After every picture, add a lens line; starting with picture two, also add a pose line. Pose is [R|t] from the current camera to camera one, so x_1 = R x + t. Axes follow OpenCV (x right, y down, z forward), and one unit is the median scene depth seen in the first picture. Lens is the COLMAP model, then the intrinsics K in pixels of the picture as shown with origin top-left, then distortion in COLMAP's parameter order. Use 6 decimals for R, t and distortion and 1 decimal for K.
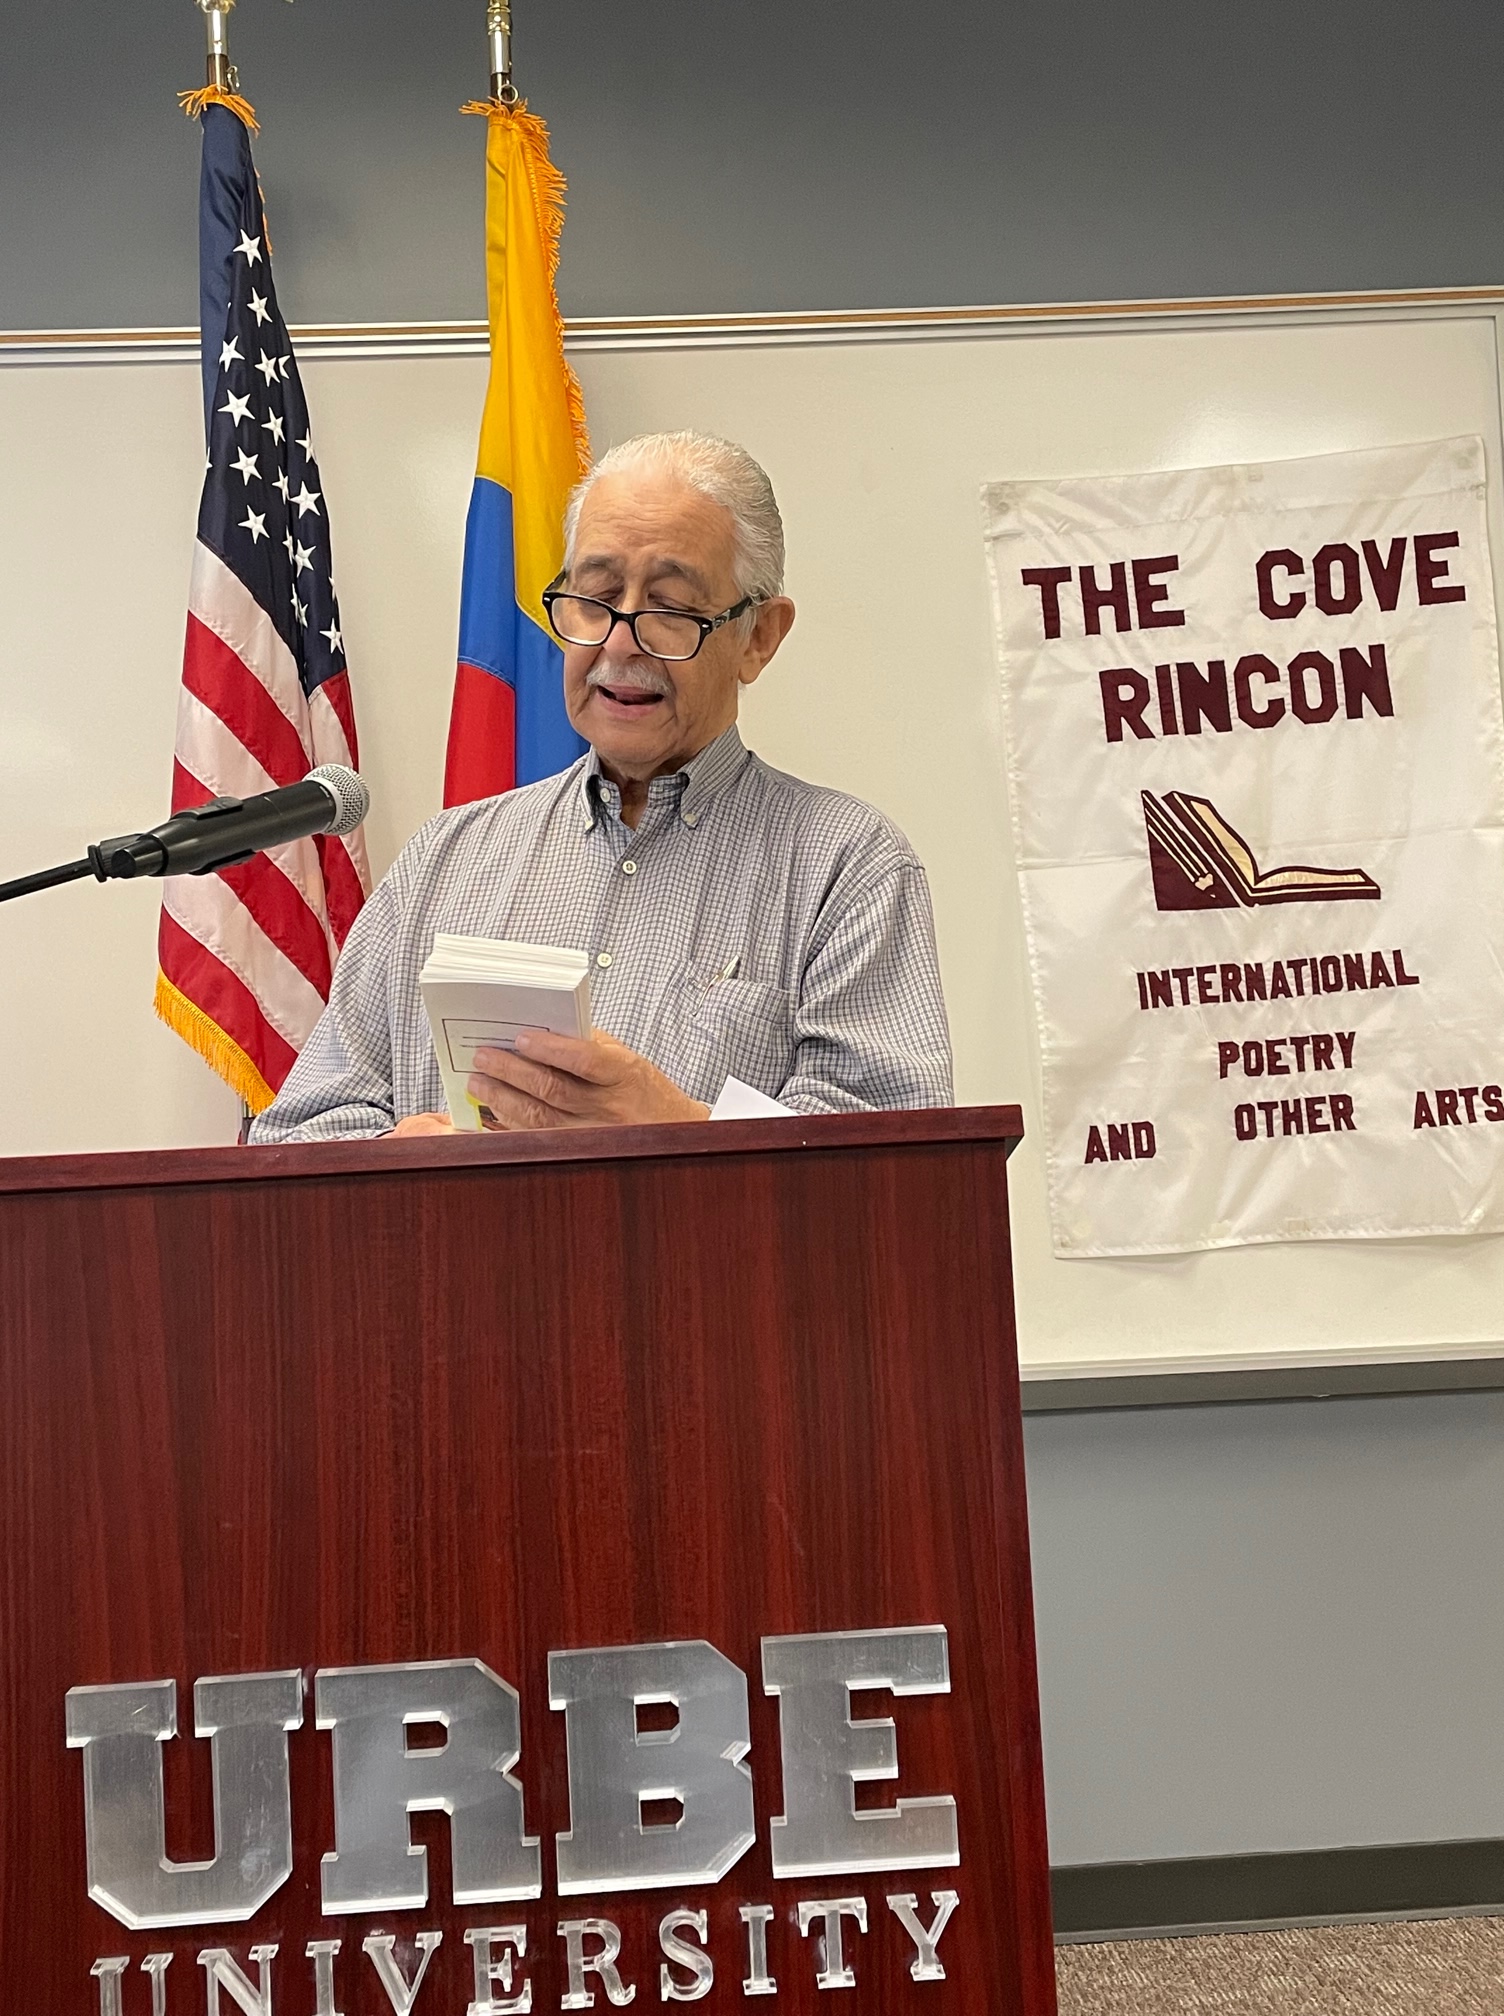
lens RADIAL K [[2182.9, 0, 745.4], [0, 2182.9, 1008.4], [0, 0, 1]] dist [0.062374, 0.000000]
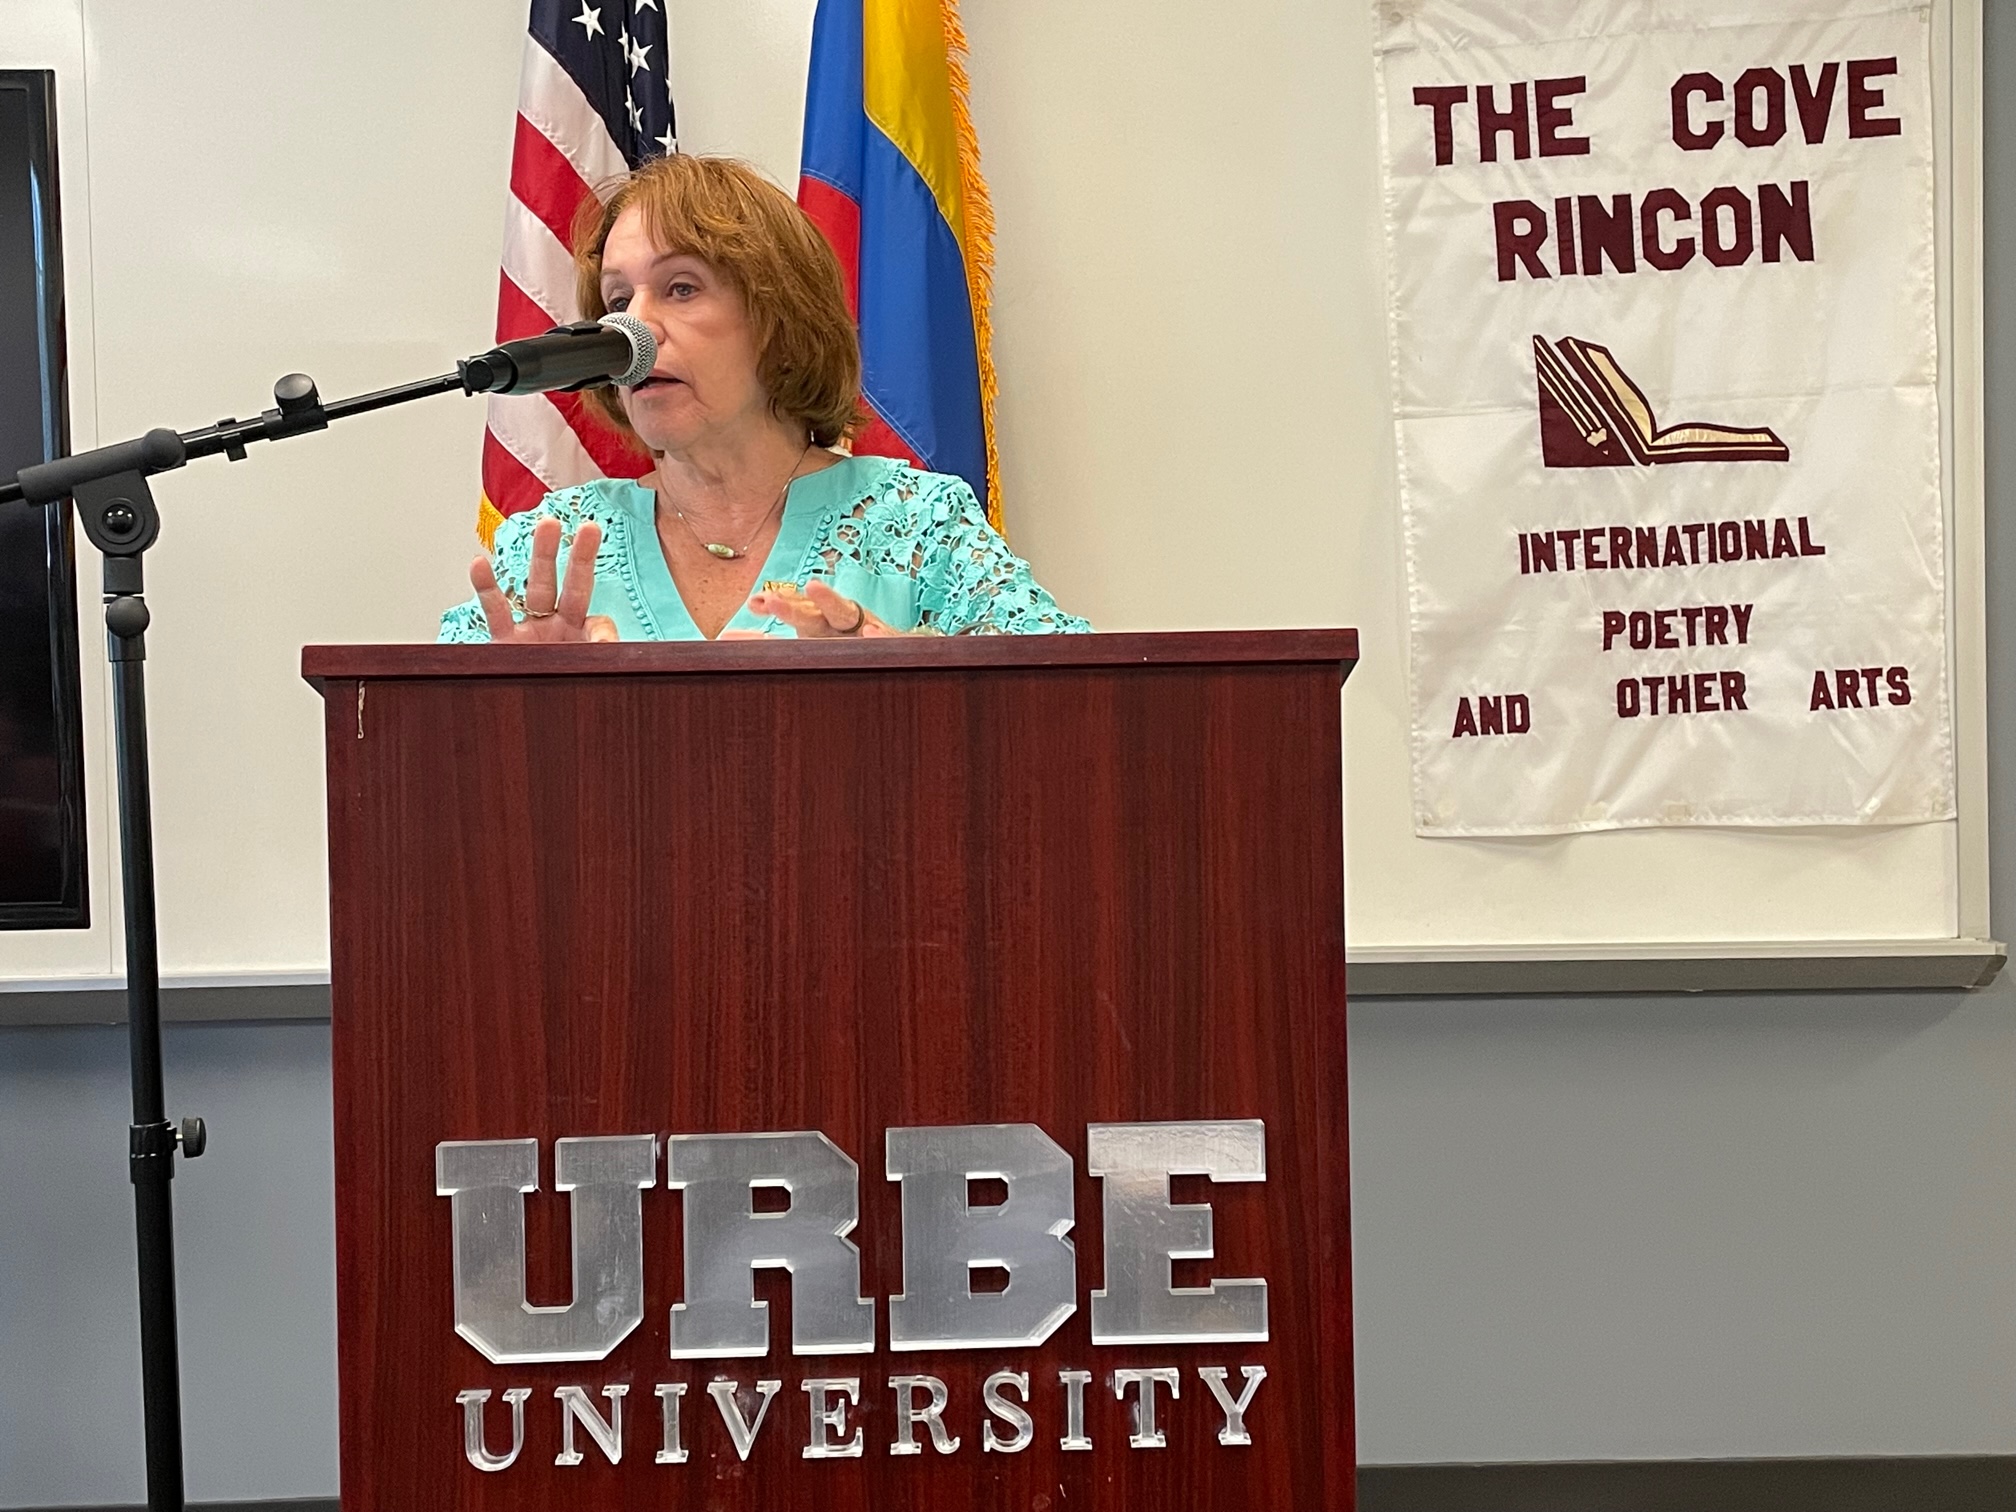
lens RADIAL K [[2435.7, 0, 1022.5], [0, 2435.7, 739.5], [0, 0, 1]] dist [0.062310, 0.000000]
pose [[0.999044, 0.033426, -0.028167, 0.002526], [-0.031448, 0.997192, 0.067967, 0.023138], [0.030359, -0.067016, 0.997290, -0.153844]]
